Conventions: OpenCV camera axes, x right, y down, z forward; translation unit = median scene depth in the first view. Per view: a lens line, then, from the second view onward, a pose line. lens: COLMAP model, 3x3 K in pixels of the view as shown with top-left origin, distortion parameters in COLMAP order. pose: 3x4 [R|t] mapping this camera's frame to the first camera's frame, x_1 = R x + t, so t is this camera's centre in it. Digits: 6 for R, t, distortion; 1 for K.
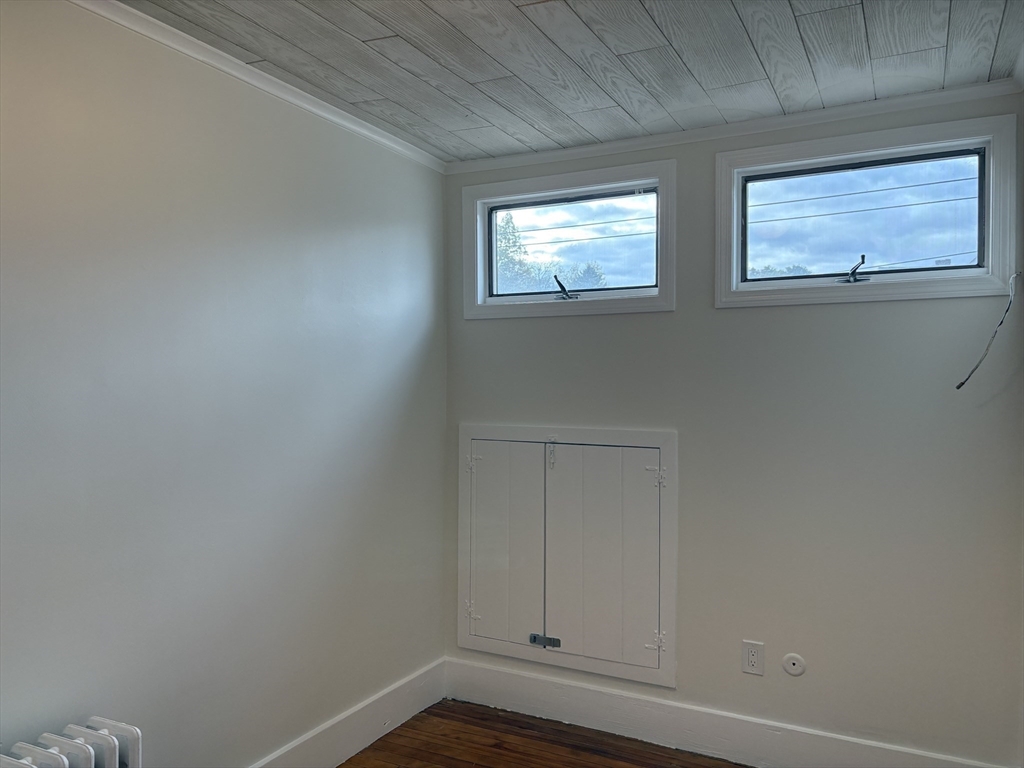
lens RADIAL K [[776.0, 0, 513.1], [0, 776.0, 390.5], [0, 0, 1]] dist [0.055142, -0.068408]
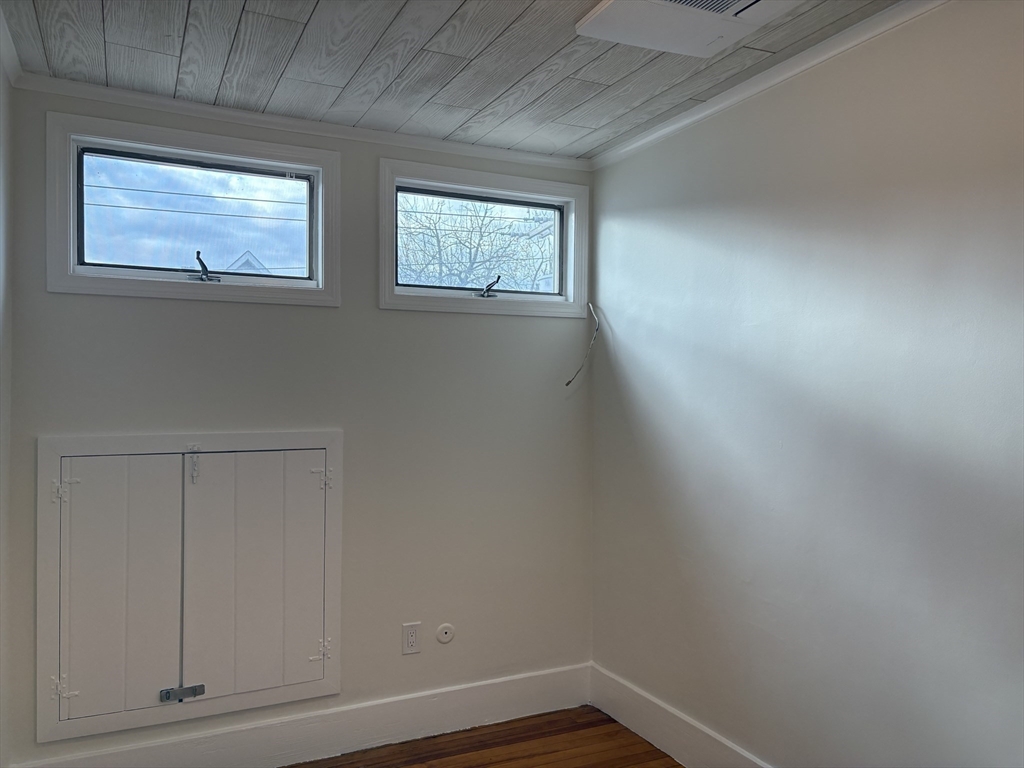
lens RADIAL K [[776.0, 0, 513.1], [0, 776.0, 390.5], [0, 0, 1]] dist [0.055142, -0.068408]
pose [[0.597888, -0.005197, 0.801563, -0.444820], [0.005921, 0.999980, 0.002067, 0.001399], [-0.801558, 0.003510, 0.597907, 0.238831]]
